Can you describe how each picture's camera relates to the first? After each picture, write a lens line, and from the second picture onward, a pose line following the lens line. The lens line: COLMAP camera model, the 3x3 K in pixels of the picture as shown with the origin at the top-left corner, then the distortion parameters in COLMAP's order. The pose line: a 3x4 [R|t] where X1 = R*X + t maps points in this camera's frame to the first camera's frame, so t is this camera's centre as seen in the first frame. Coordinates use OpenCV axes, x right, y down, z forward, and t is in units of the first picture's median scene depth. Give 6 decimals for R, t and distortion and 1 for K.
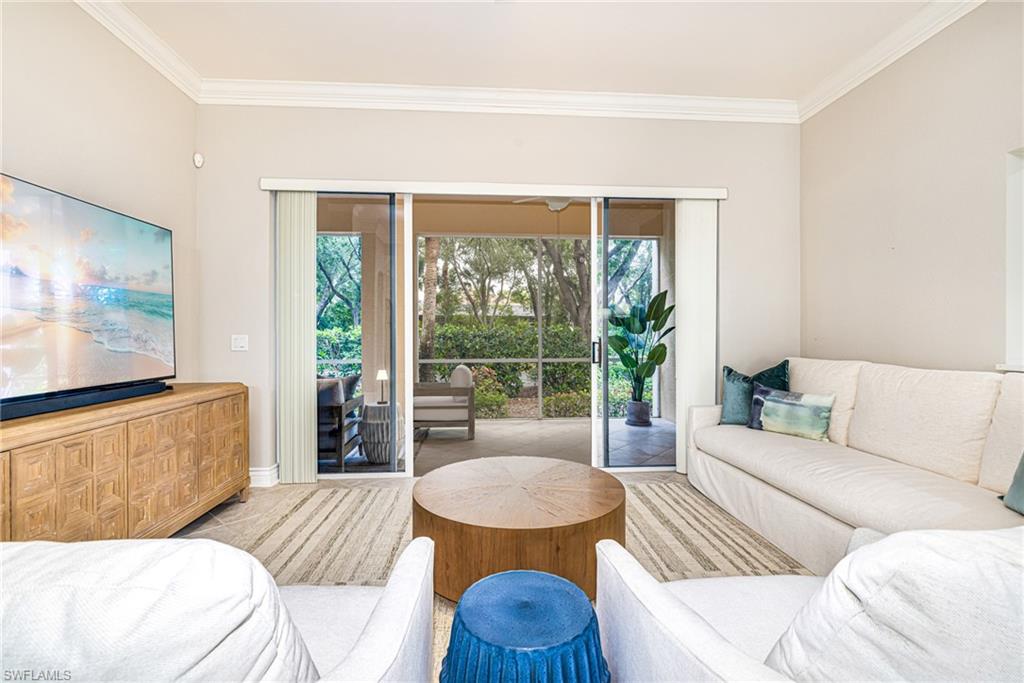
lens RADIAL K [[456.8, 0, 508.0], [0, 456.8, 338.7], [0, 0, 1]] dist [-0.000916, -0.000122]
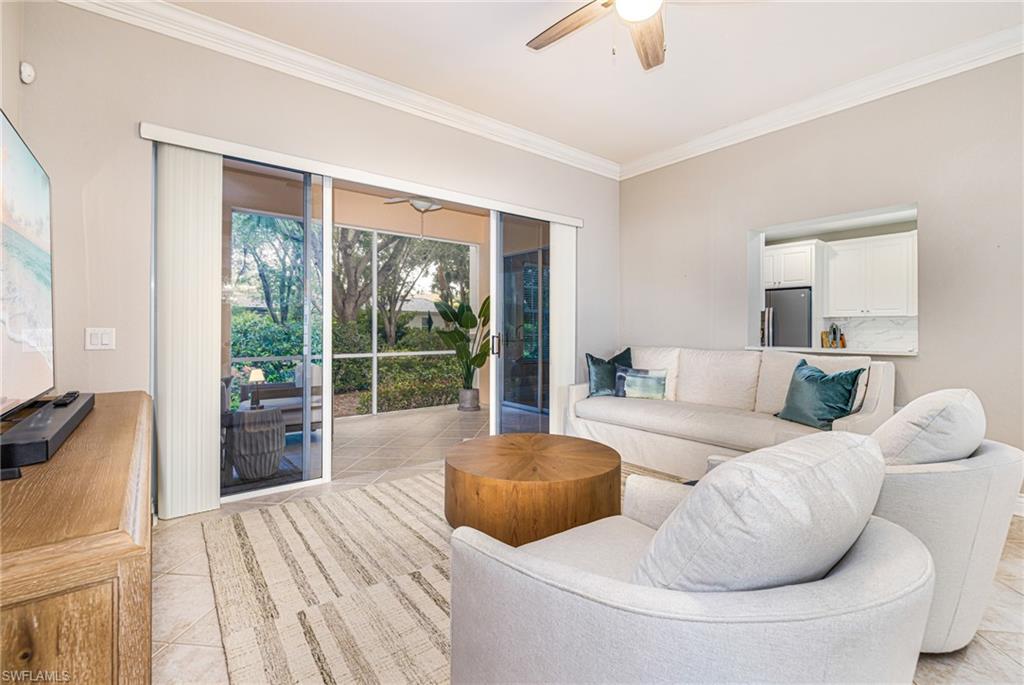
lens RADIAL K [[460.2, 0, 517.9], [0, 460.2, 326.1], [0, 0, 1]] dist [0.002010, 0.000213]
pose [[0.822397, 0.008494, 0.568850, -0.528854], [0.000792, 0.999870, -0.016074, 0.002427], [-0.568913, 0.013670, 0.822284, 0.013299]]
